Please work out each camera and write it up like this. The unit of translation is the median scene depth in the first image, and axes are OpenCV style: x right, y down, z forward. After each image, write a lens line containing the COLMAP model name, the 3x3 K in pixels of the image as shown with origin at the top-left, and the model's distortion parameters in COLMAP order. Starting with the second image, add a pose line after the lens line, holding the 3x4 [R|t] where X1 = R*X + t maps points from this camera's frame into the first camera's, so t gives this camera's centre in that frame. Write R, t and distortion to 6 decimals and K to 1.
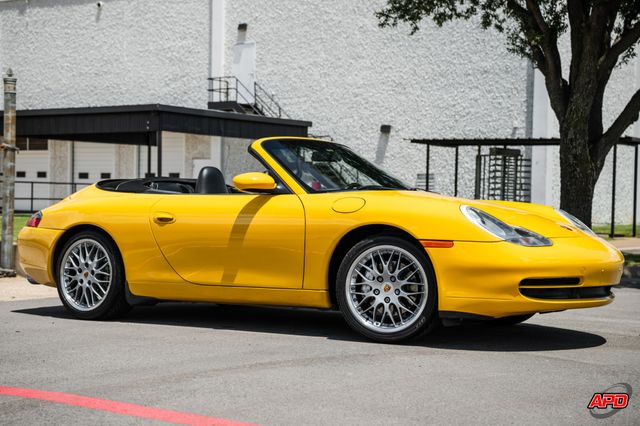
lens RADIAL K [[1180.1, 0, 304.5], [0, 1180.1, 212.8], [0, 0, 1]] dist [0.284814, 0.185152]
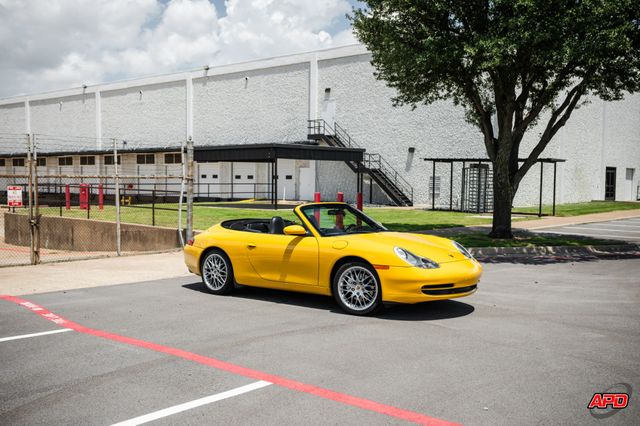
lens RADIAL K [[722.0, 0, 314.5], [0, 722.0, 211.6], [0, 0, 1]] dist [0.033543, 0.005415]
pose [[0.995871, -0.003561, -0.090705, 0.092277], [0.007229, 0.999168, 0.040140, -0.097414], [0.090487, -0.040630, 0.995068, -0.177144]]
